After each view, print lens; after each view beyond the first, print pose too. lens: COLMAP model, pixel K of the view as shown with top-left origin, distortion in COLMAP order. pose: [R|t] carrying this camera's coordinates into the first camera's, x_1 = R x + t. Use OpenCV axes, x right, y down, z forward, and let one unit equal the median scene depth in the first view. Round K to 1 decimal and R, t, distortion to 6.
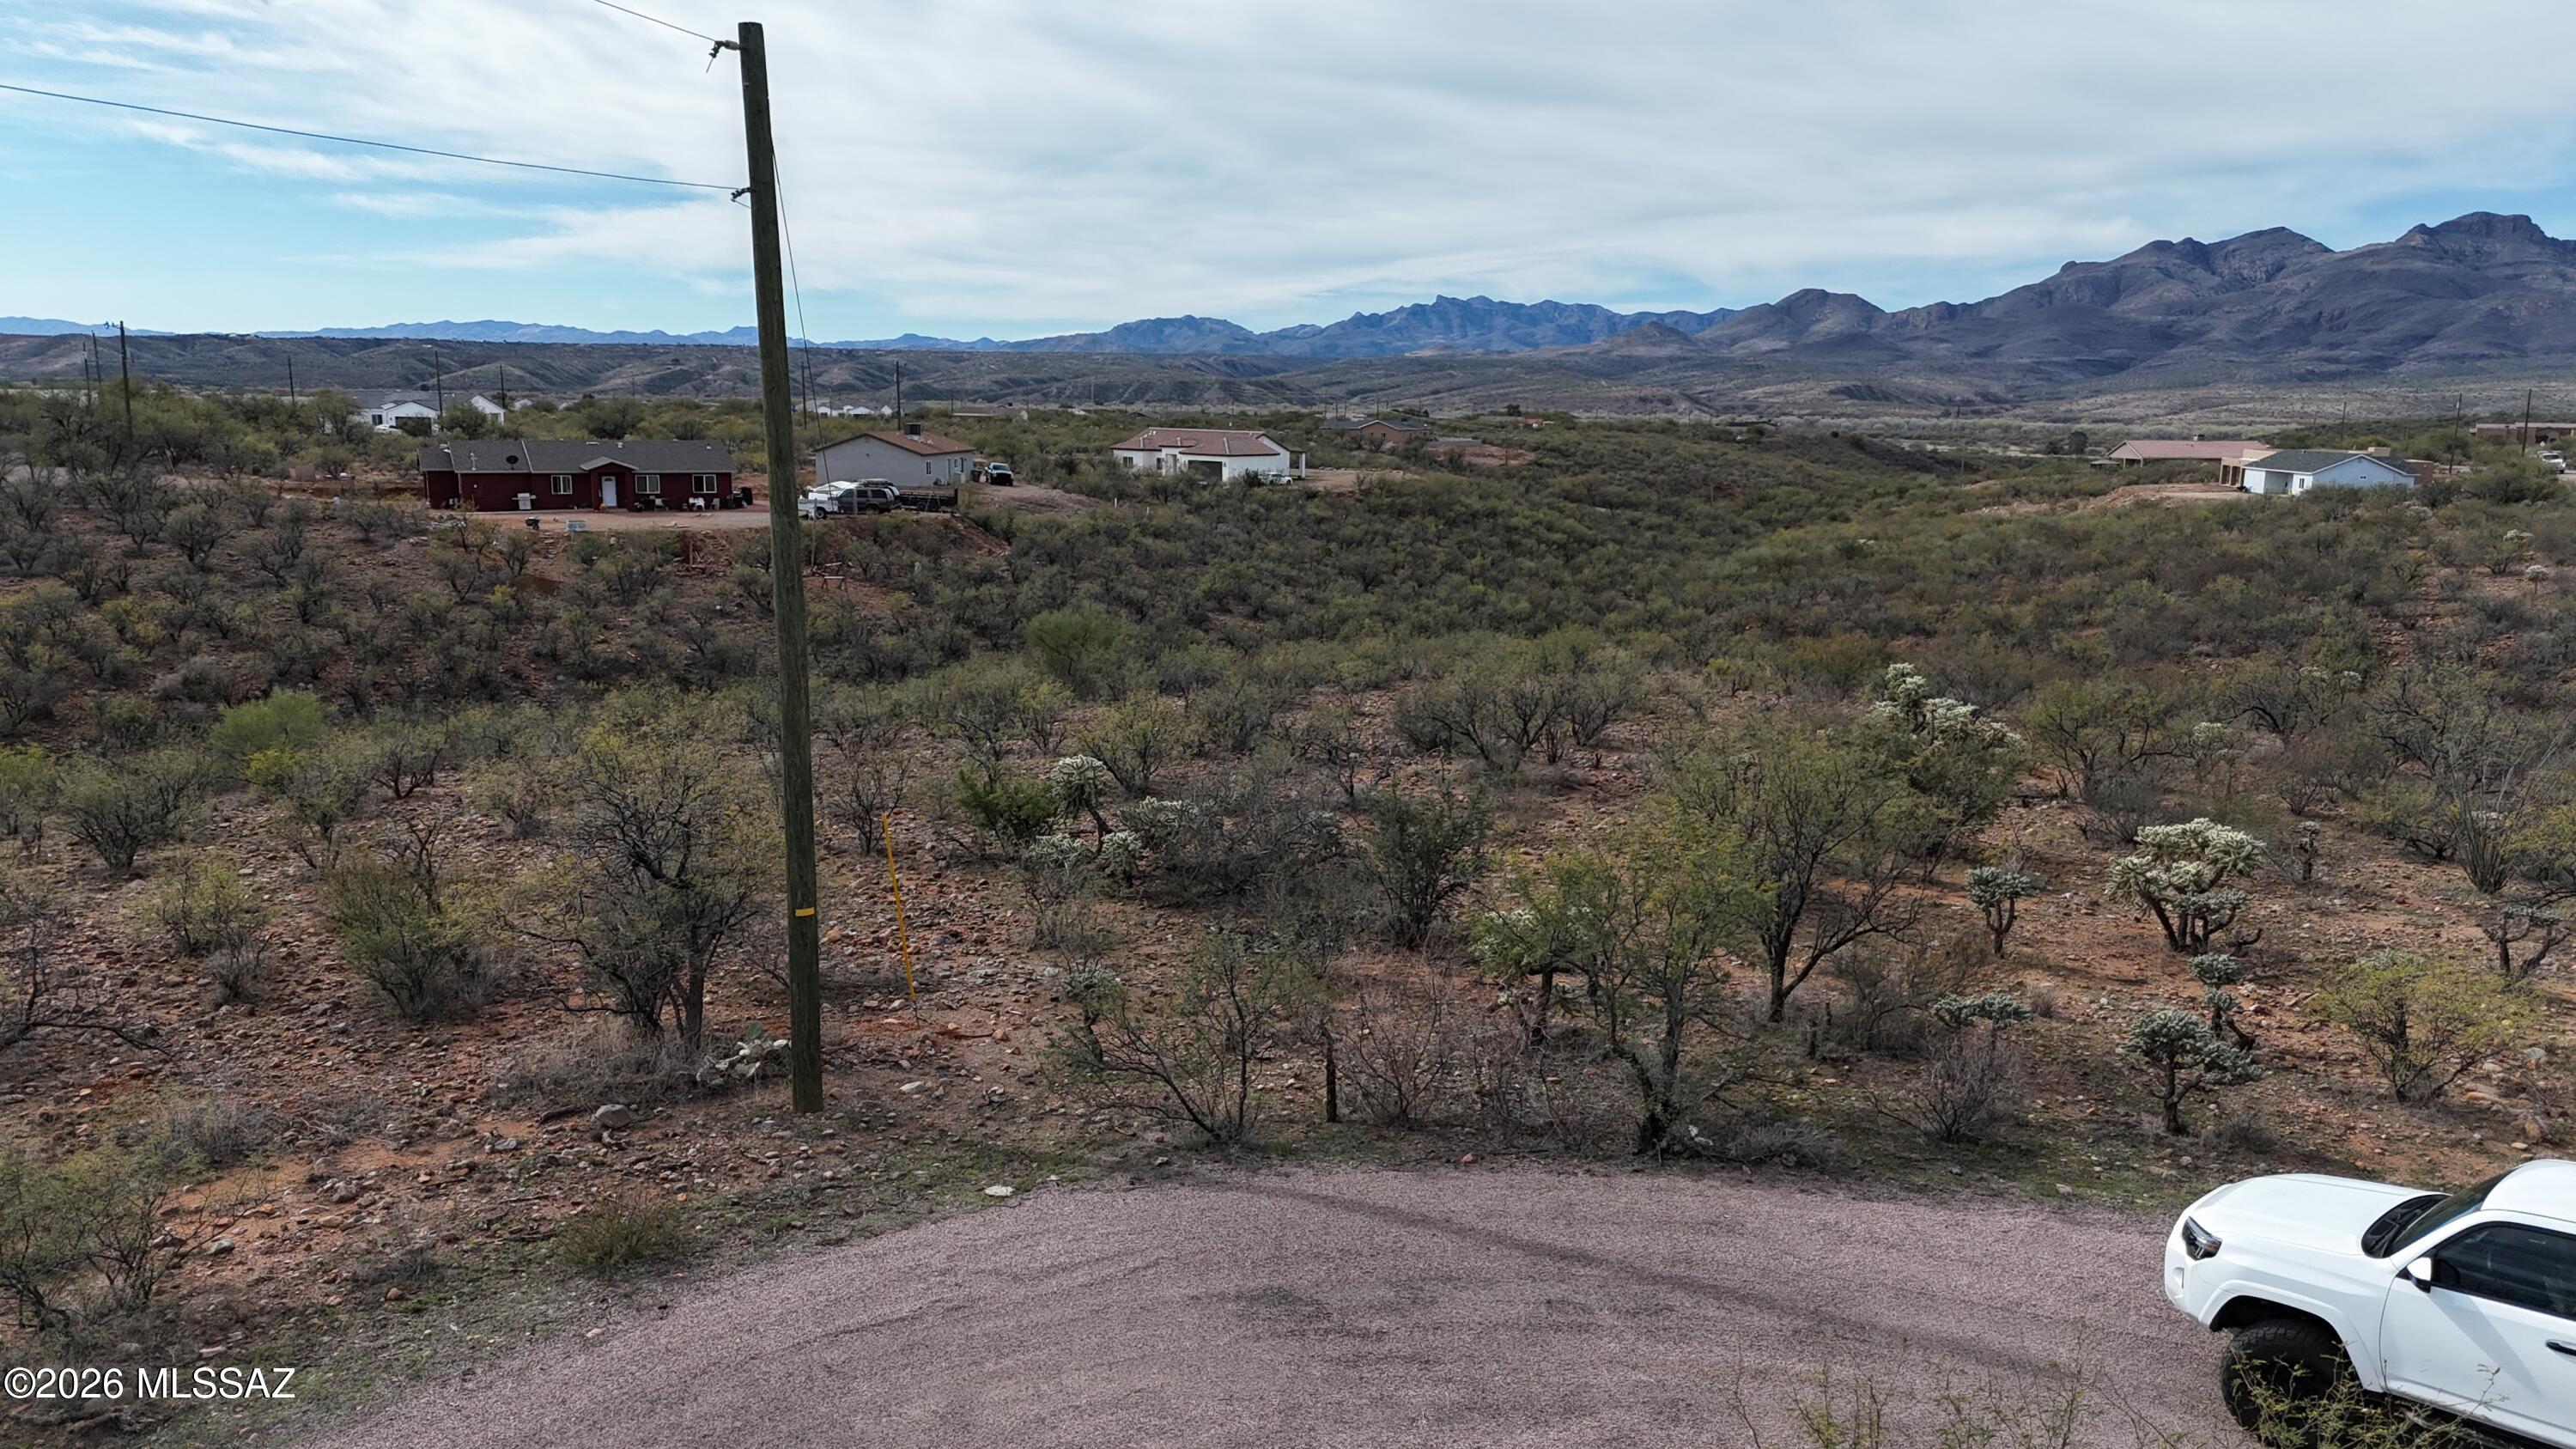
lens RADIAL K [[1888.4, 0, 1282.7], [0, 1888.4, 727.4], [0, 0, 1]] dist [0.071710, -0.062802]
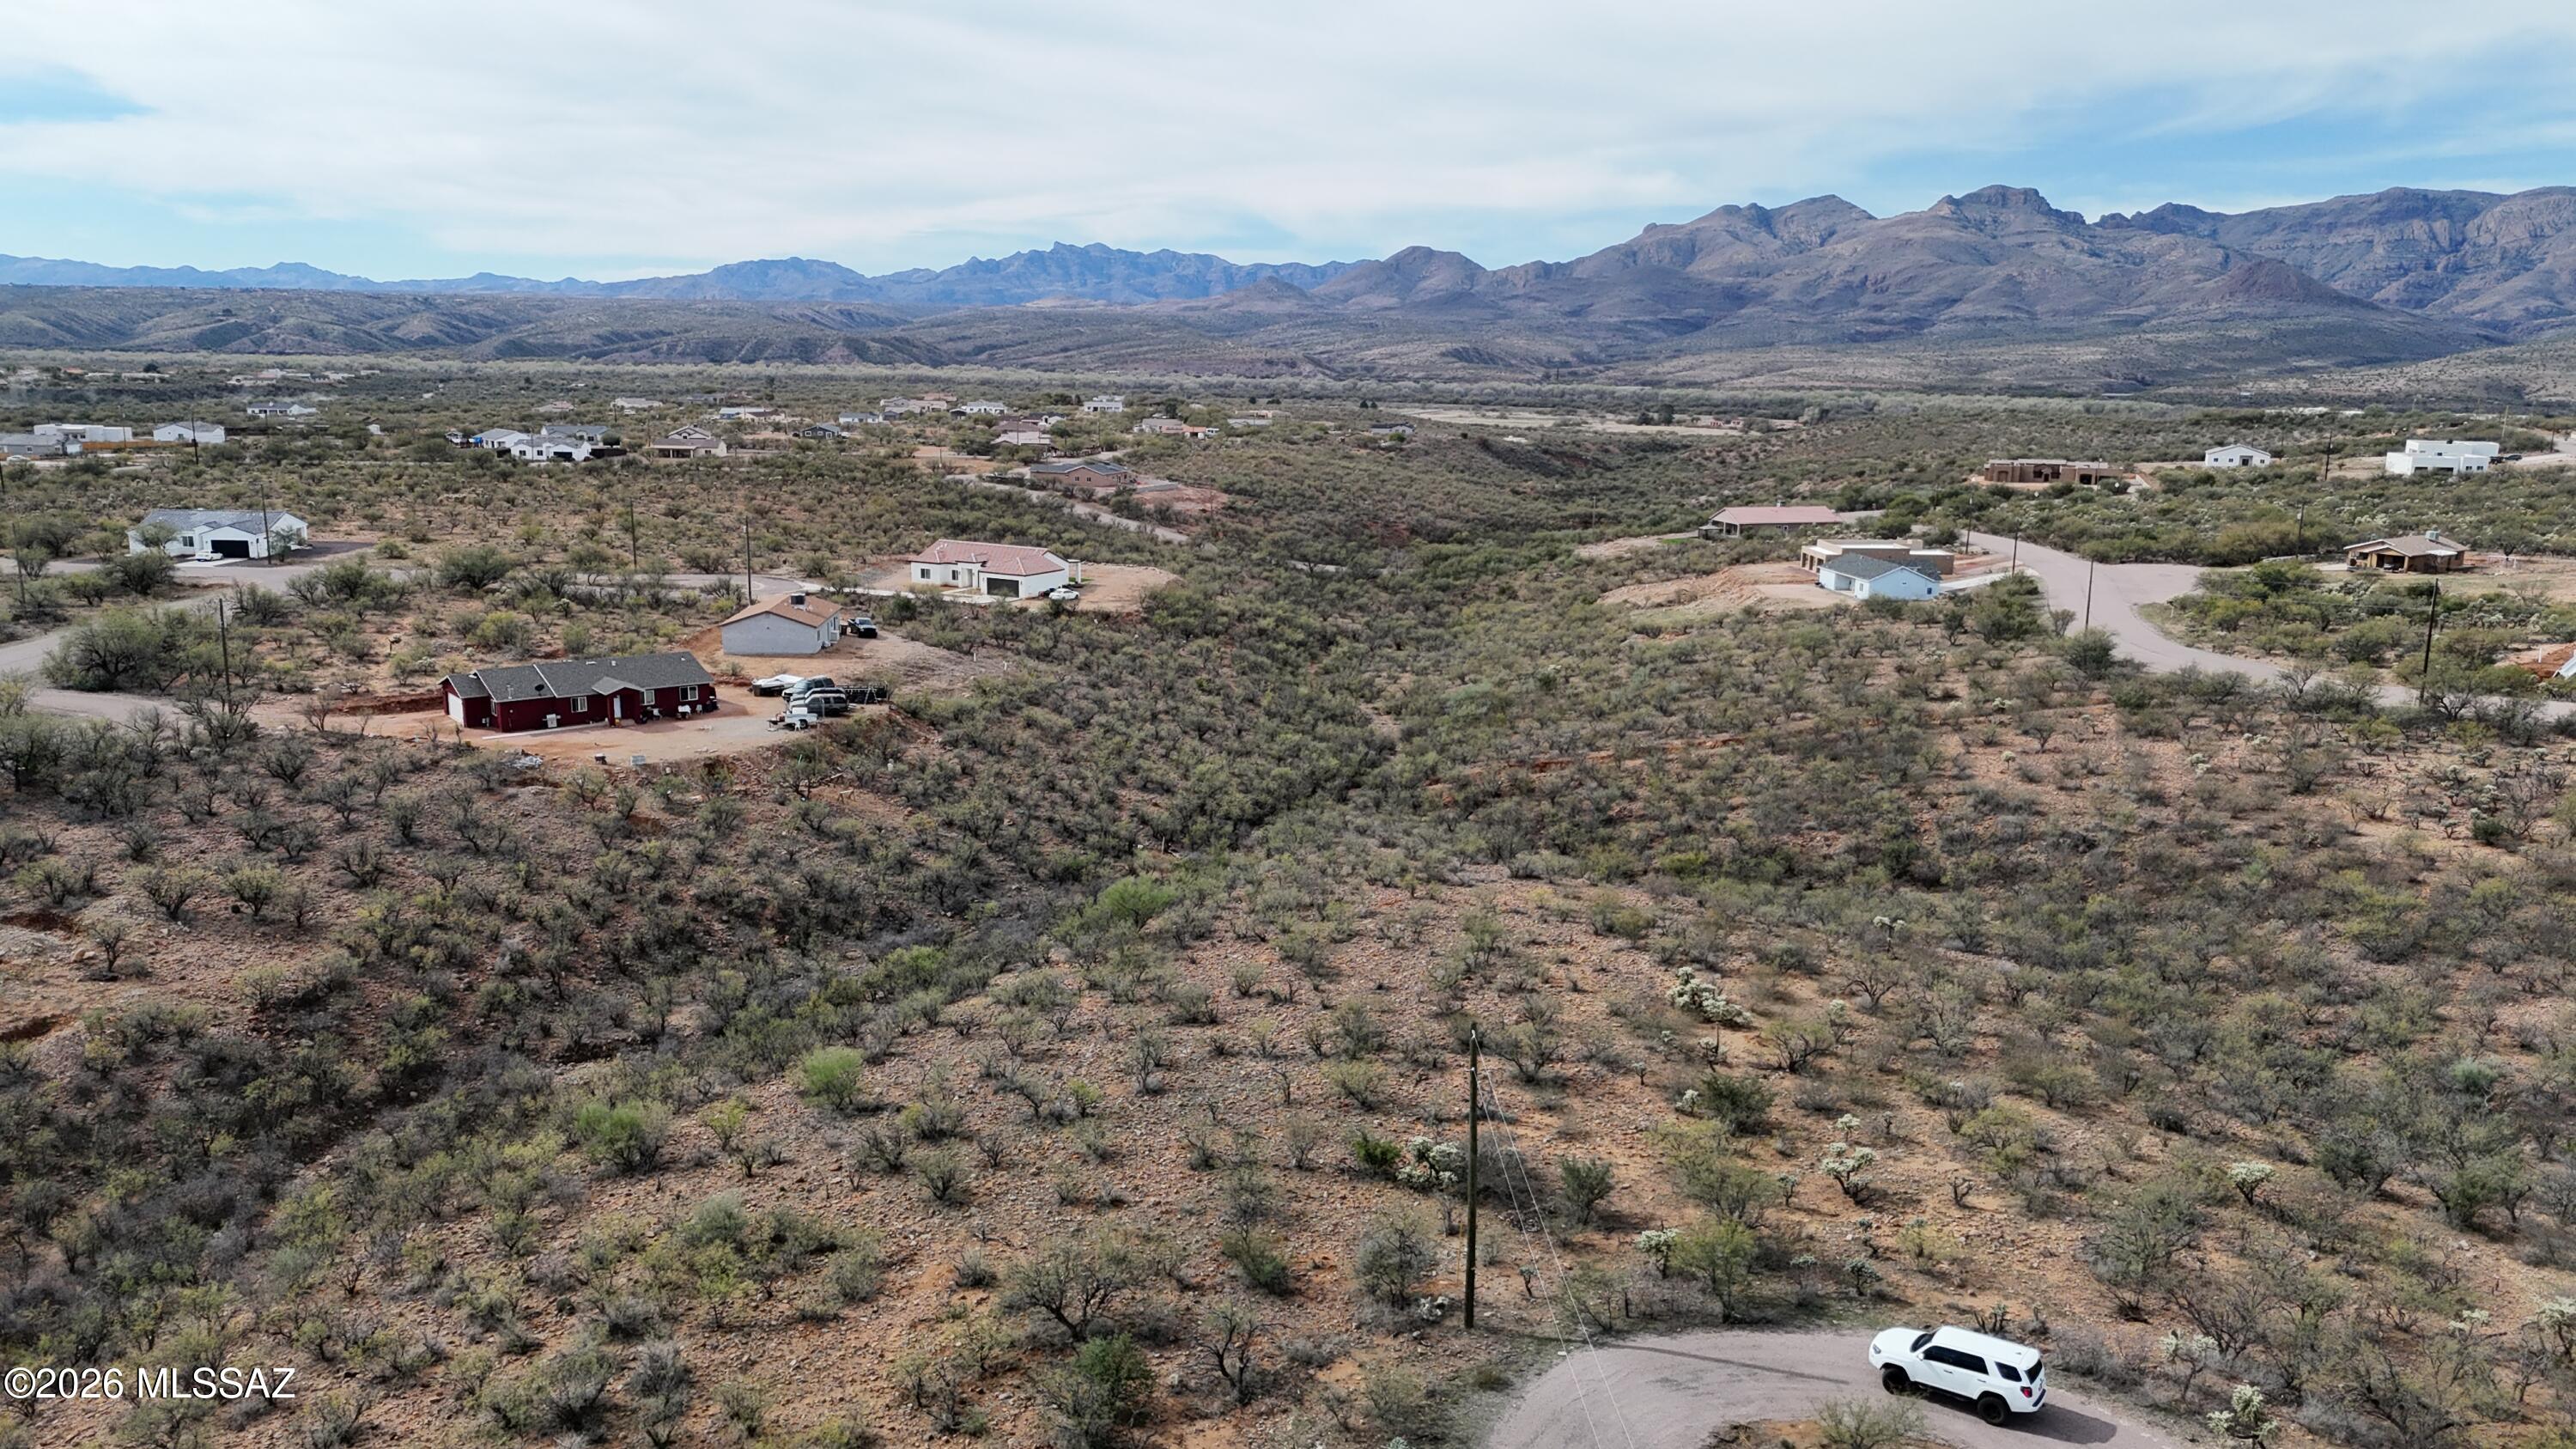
lens RADIAL K [[1888.4, 0, 1282.7], [0, 1888.4, 727.4], [0, 0, 1]] dist [0.071710, -0.062802]
pose [[0.980667, -0.036952, 0.192165, -0.073979], [0.031674, 0.999034, 0.030467, -0.059804], [-0.193105, -0.023791, 0.980890, -0.134844]]
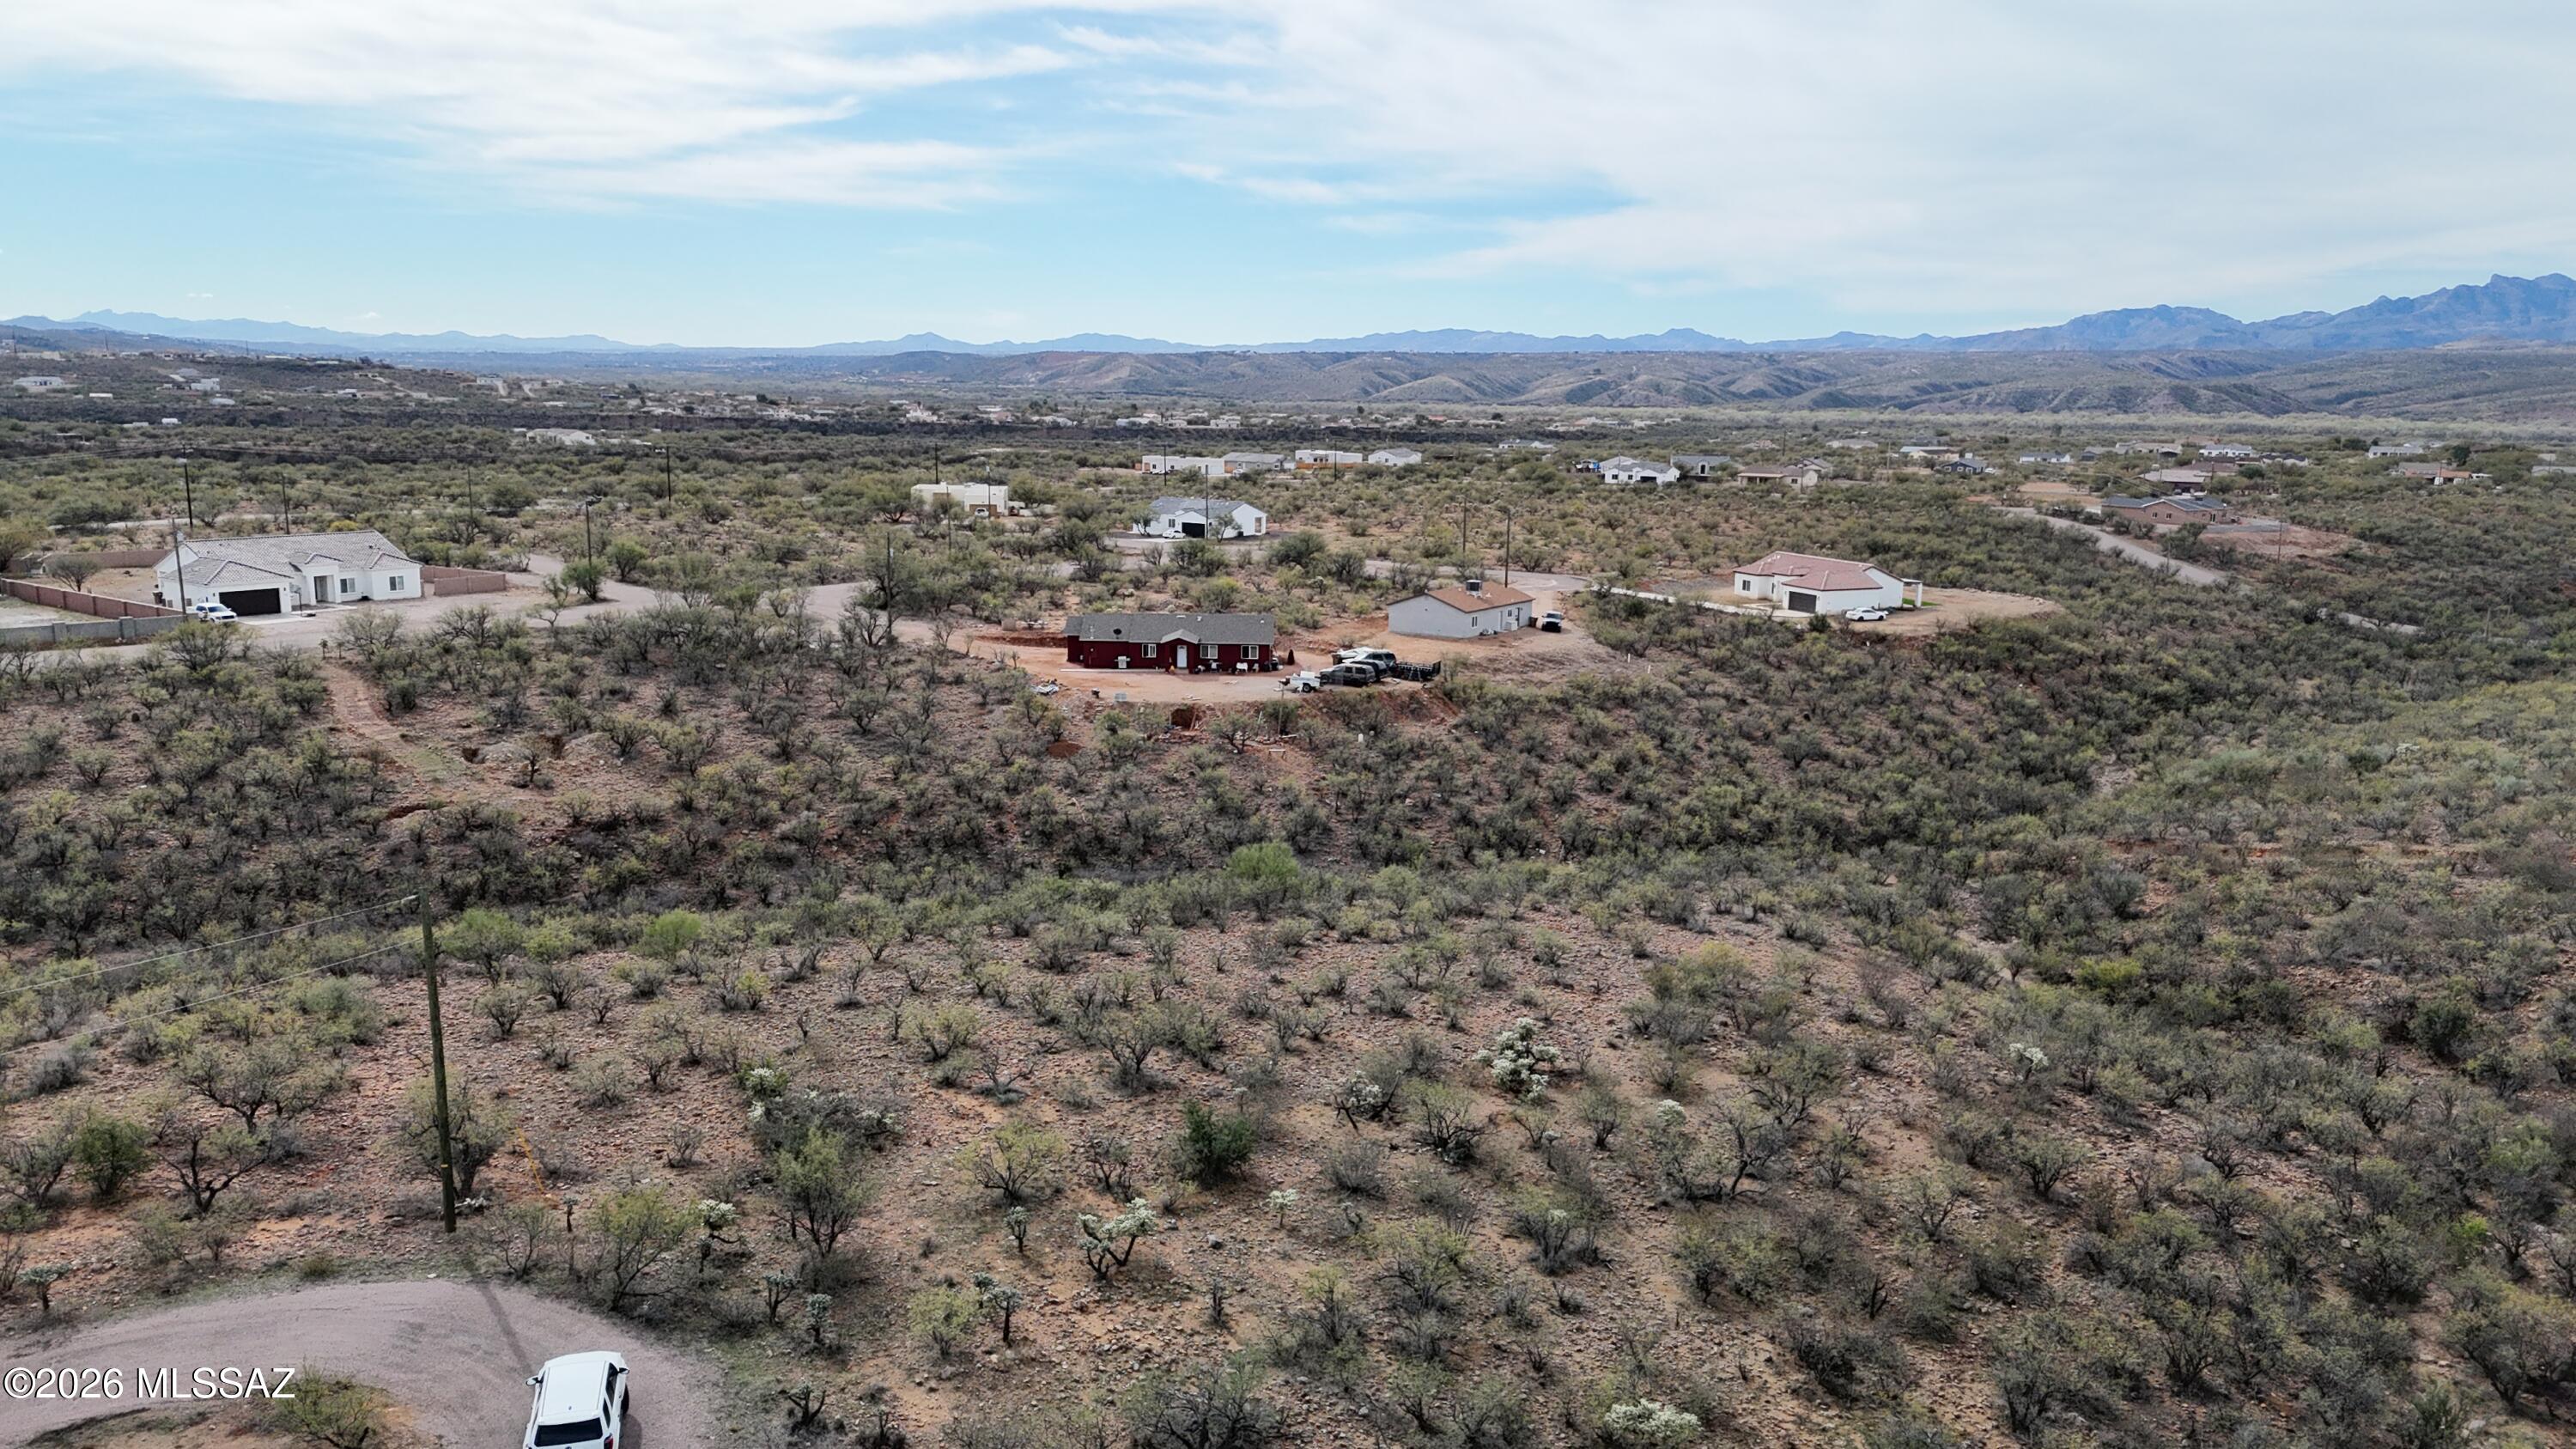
lens RADIAL K [[1875.1, 0, 1279.6], [0, 1875.1, 782.0], [0, 0, 1]] dist [0.057219, -0.055386]
pose [[0.889338, 0.093468, -0.447596, 0.137892], [-0.080121, 0.995594, 0.048708, -0.046988], [0.450177, -0.007456, 0.892908, -0.067992]]
